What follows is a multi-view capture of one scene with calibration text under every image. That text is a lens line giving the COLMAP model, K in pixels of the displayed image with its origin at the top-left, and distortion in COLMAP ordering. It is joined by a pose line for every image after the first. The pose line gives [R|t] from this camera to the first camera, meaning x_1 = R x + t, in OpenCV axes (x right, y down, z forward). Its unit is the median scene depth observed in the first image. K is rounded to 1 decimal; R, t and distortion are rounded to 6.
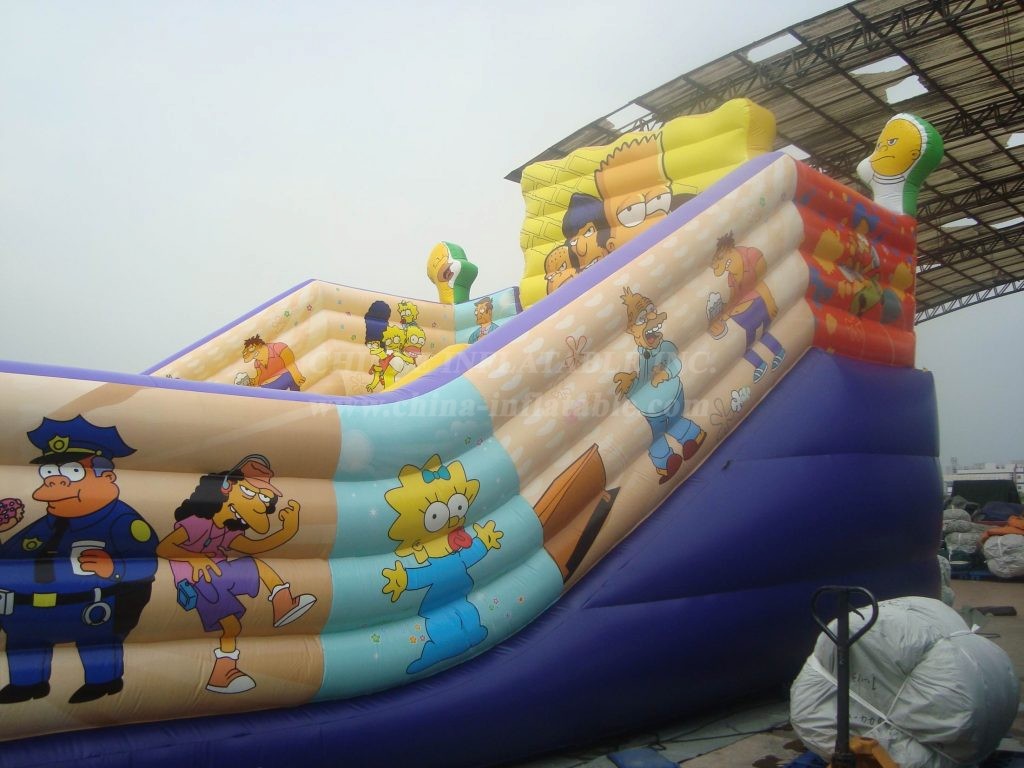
lens RADIAL K [[962.4, 0, 480.7], [0, 962.4, 383.9], [0, 0, 1]] dist [-0.206582, 0.162191]
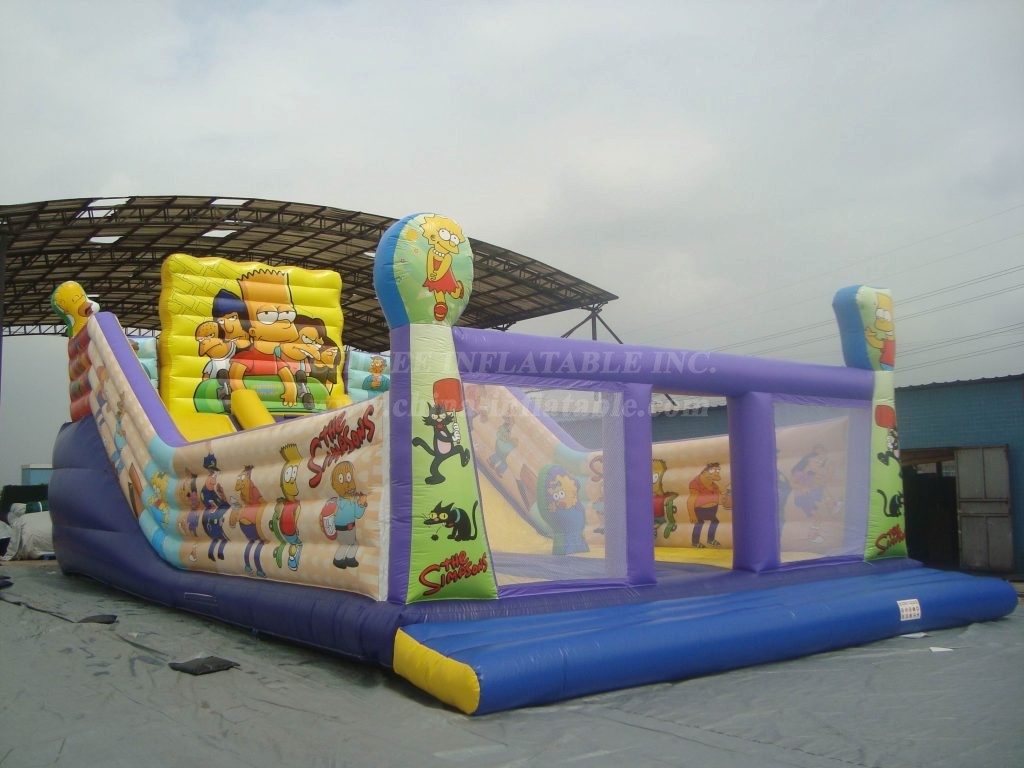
lens RADIAL K [[962.4, 0, 480.7], [0, 962.4, 383.9], [0, 0, 1]] dist [-0.206582, 0.162191]
pose [[0.185019, 0.105197, 0.977088, -1.298764], [-0.094905, 0.991520, -0.088780, 0.044251], [-0.978142, -0.076304, 0.193433, 0.305826]]
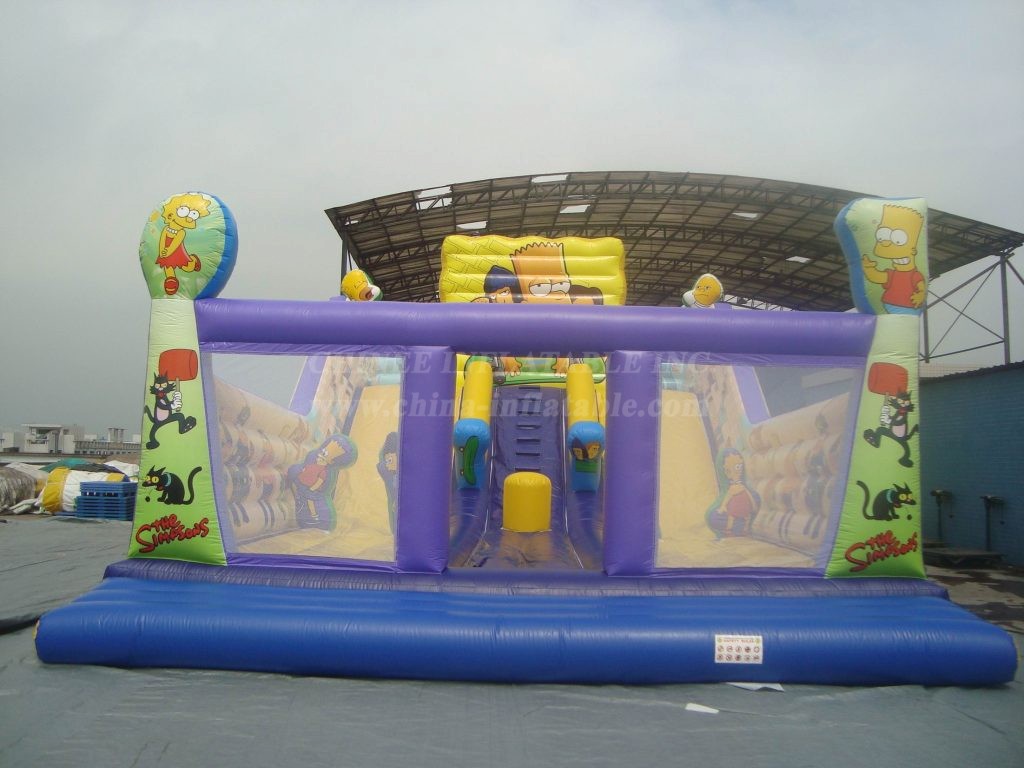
lens RADIAL K [[962.0, 0, 512.0], [0, 962.0, 384.0], [0, 0, 1]] dist [-0.215101, 0.265067]
pose [[0.697678, 0.069464, 0.713036, -1.006569], [-0.098193, 0.995167, -0.000871, -0.007697], [-0.709651, -0.069407, 0.701127, -0.136368]]
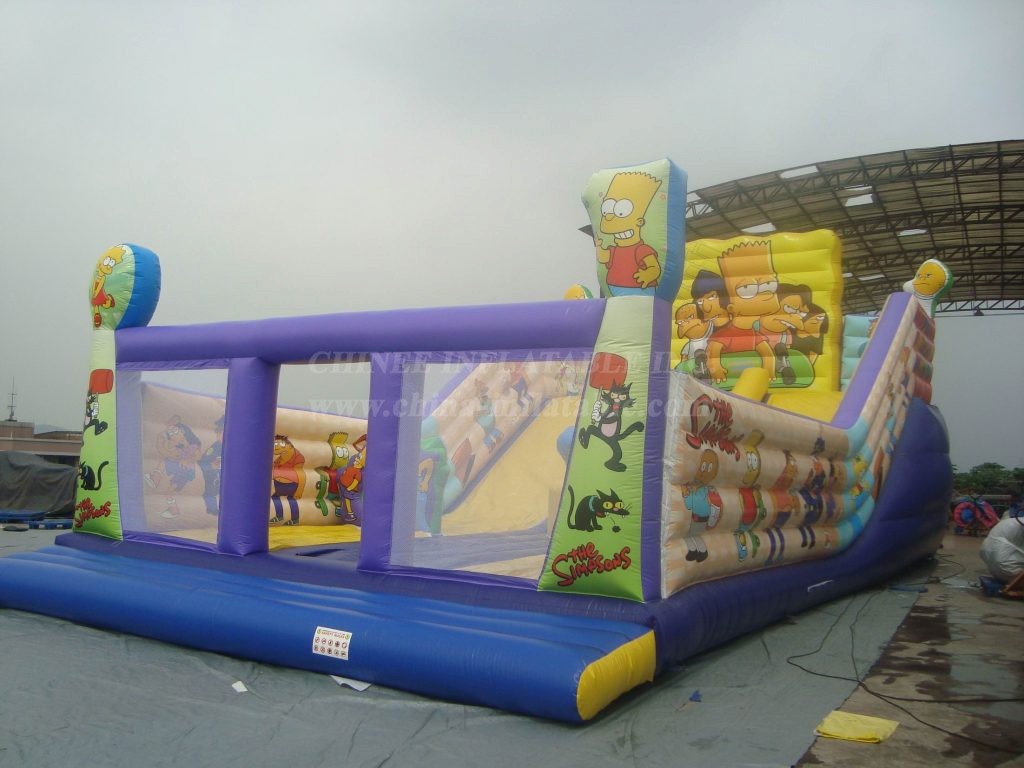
lens RADIAL K [[962.0, 0, 512.0], [0, 962.0, 384.0], [0, 0, 1]] dist [-0.215101, 0.265067]
pose [[0.958888, 0.052928, 0.278806, -0.616995], [-0.062283, 0.997751, 0.024794, -0.037320], [-0.276866, -0.041140, 0.960027, -0.388085]]
